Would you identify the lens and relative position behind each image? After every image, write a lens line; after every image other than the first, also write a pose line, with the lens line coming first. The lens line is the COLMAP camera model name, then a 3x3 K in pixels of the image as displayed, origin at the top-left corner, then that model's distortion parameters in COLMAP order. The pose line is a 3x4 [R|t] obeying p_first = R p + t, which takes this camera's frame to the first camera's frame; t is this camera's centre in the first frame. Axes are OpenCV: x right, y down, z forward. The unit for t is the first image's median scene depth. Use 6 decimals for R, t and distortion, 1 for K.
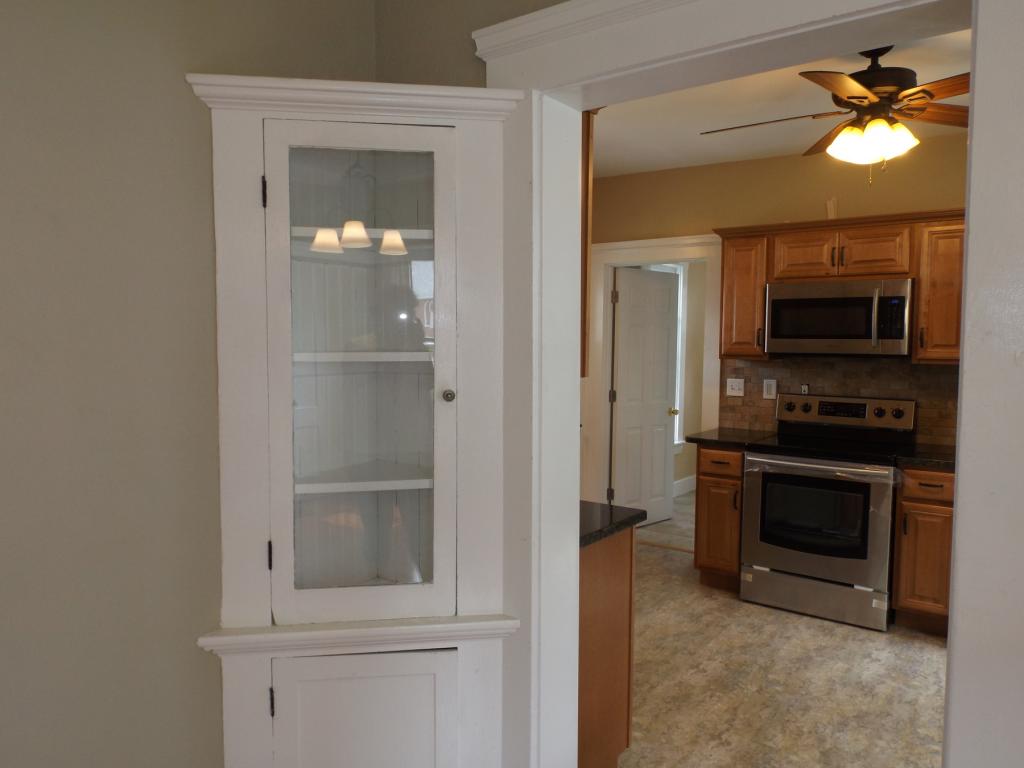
lens RADIAL K [[738.6, 0, 503.4], [0, 738.6, 389.6], [0, 0, 1]] dist [0.016498, -0.021287]
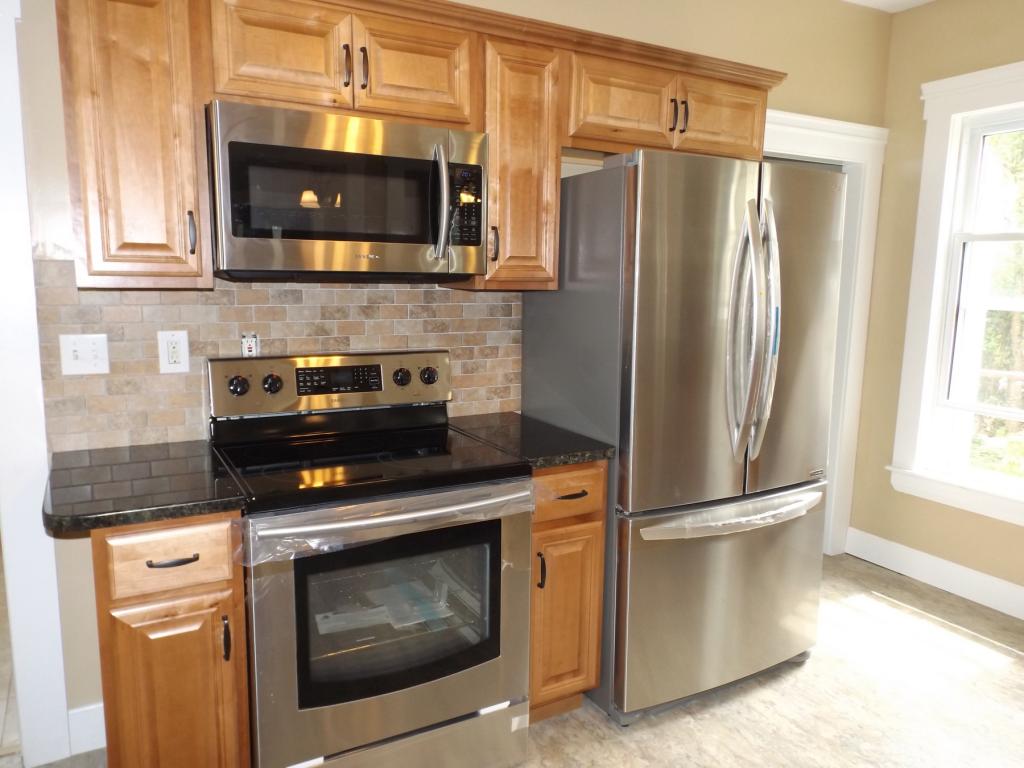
lens RADIAL K [[738.6, 0, 515.2], [0, 738.6, 387.1], [0, 0, 1]] dist [0.016498, -0.021287]
pose [[0.407842, -0.142577, 0.901852, 0.032943], [0.052027, 0.989757, 0.132947, -0.032239], [-0.911569, -0.007301, 0.411082, 0.689016]]
